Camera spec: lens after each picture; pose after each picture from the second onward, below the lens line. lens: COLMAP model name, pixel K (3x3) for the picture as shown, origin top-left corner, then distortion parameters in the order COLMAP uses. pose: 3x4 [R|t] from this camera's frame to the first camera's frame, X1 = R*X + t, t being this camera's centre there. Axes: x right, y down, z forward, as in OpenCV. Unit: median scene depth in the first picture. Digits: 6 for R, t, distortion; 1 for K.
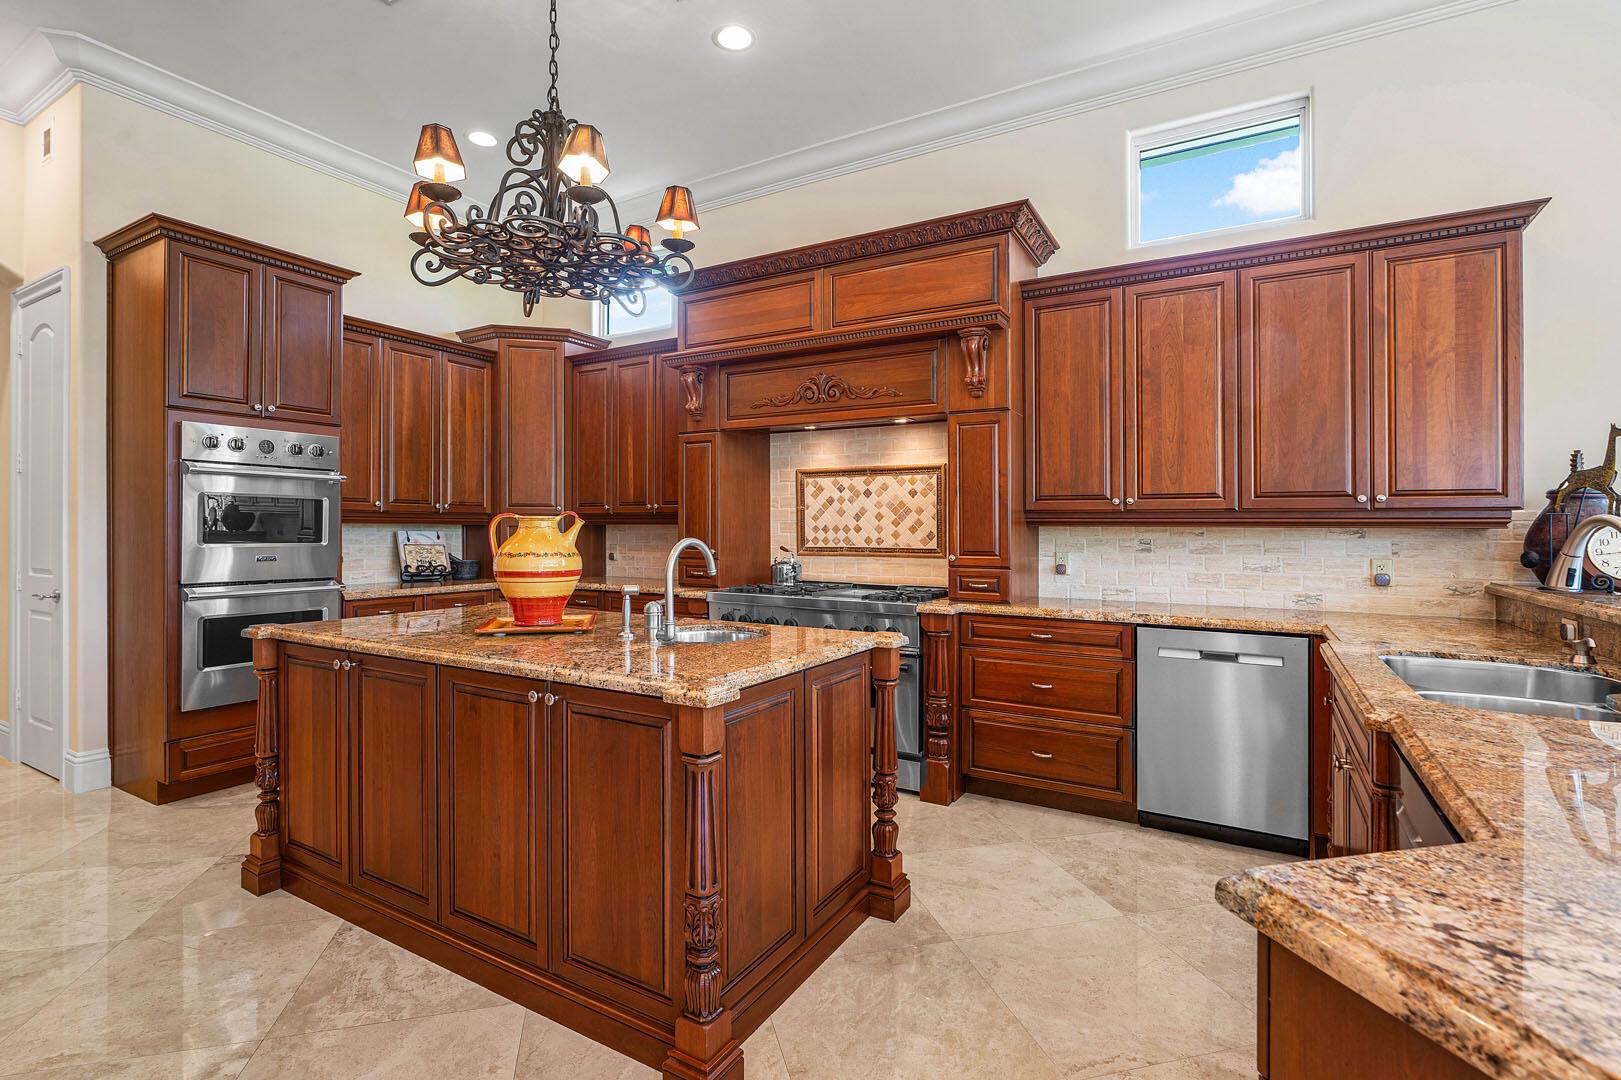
lens RADIAL K [[749.8, 0, 820.6], [0, 749.8, 517.2], [0, 0, 1]] dist [-0.020785, 0.000093]
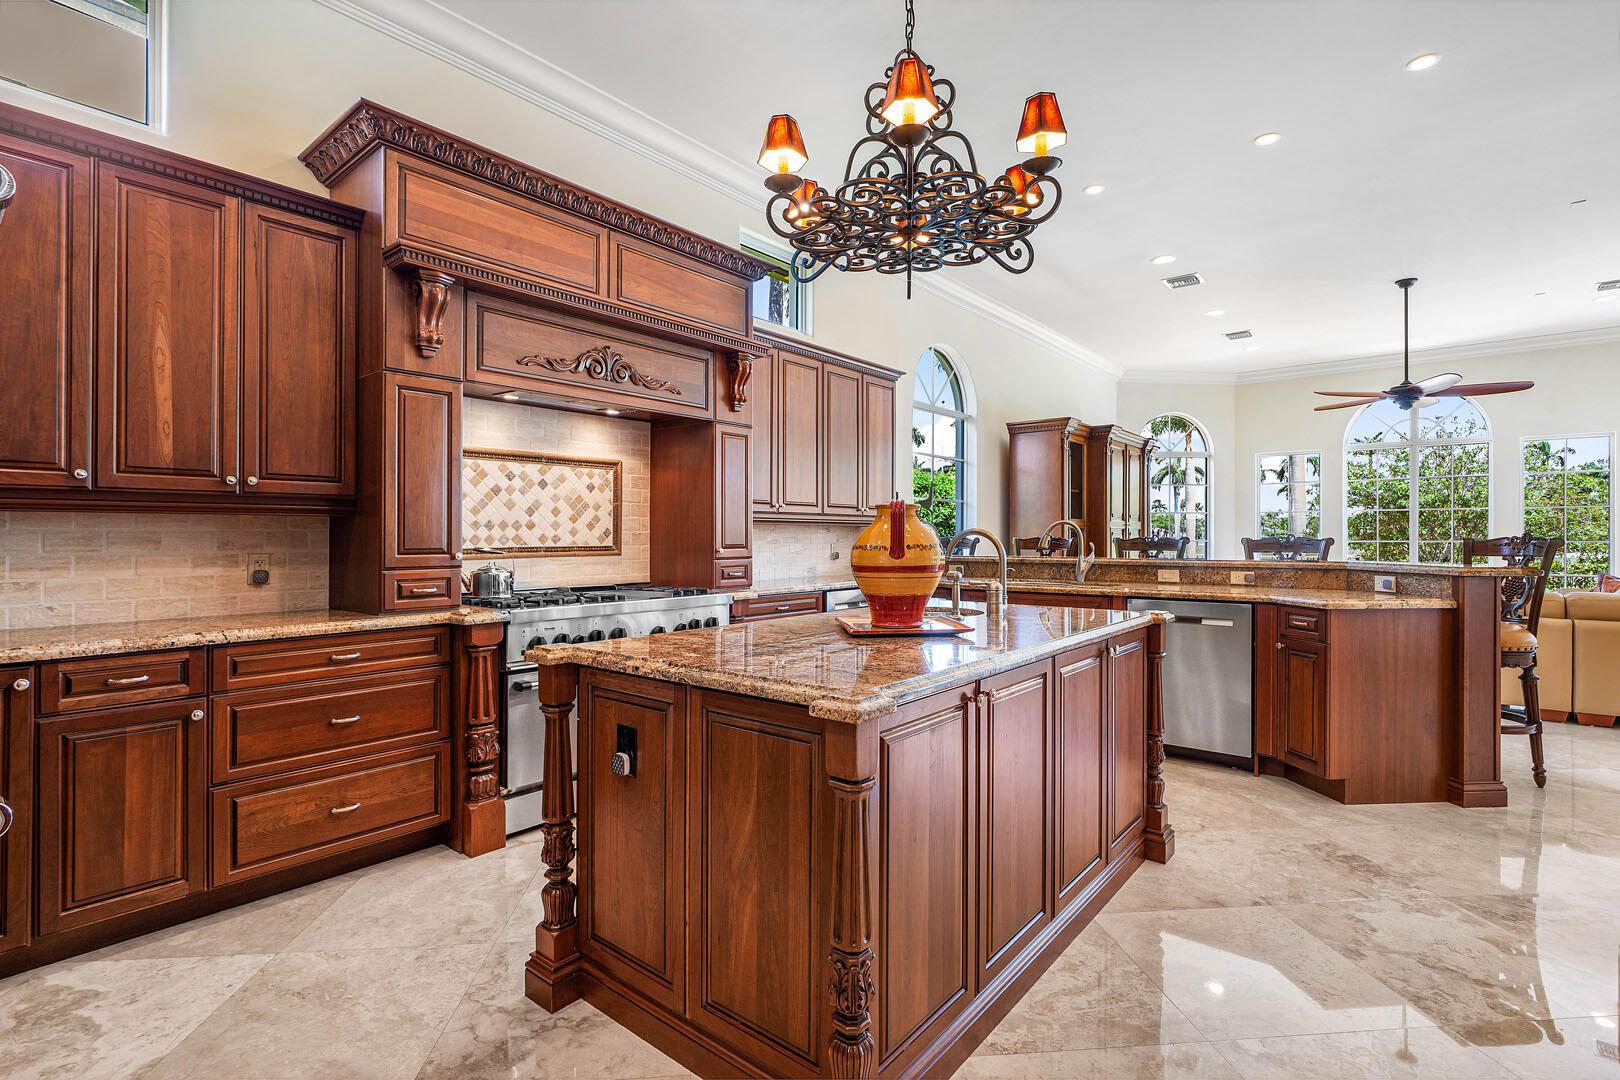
lens RADIAL K [[764.3, 0, 786.0], [0, 764.3, 535.4], [0, 0, 1]] dist [-0.000616, 0.000055]
pose [[0.188560, -0.002945, 0.982057, -0.781869], [-0.010839, 0.999928, 0.005080, 0.020476], [-0.982002, -0.011603, 0.188514, 0.578831]]
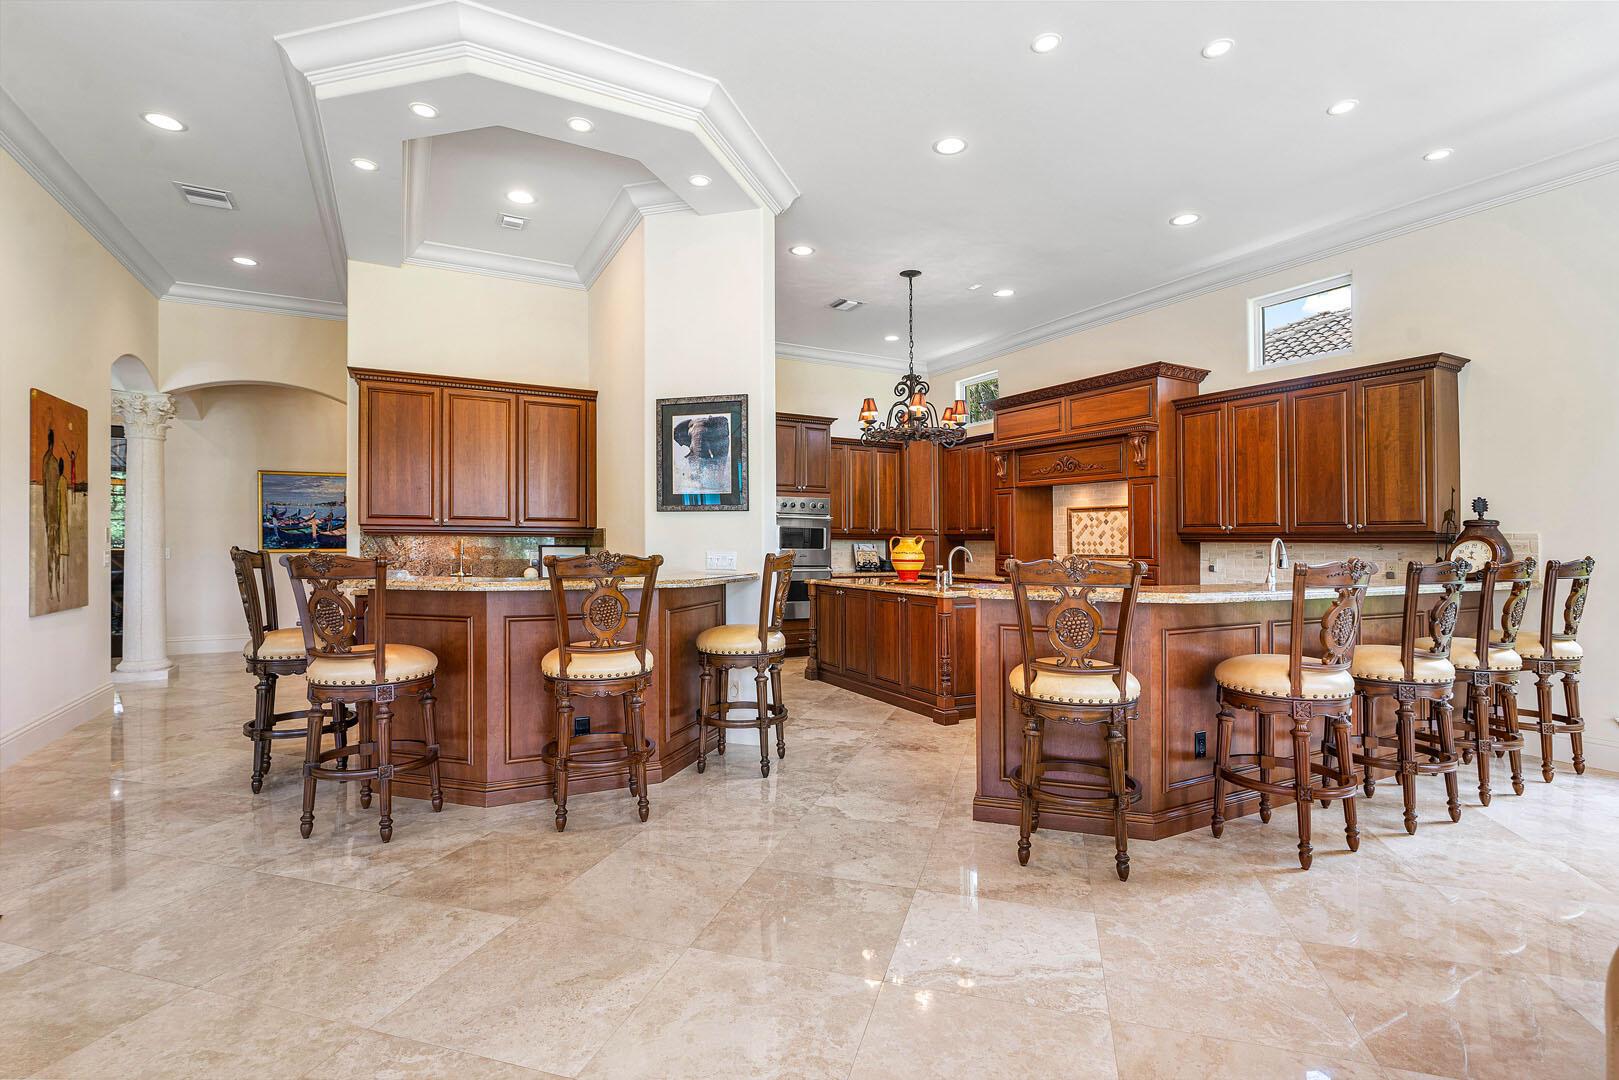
lens RADIAL K [[762.9, 0, 817.0], [0, 762.9, 531.1], [0, 0, 1]] dist [-0.000816, -0.000068]
pose [[0.849952, -0.003827, -0.526846, 0.421020], [0.002478, 0.999992, -0.003267, -0.008388], [0.526854, 0.001471, 0.849954, -0.786144]]
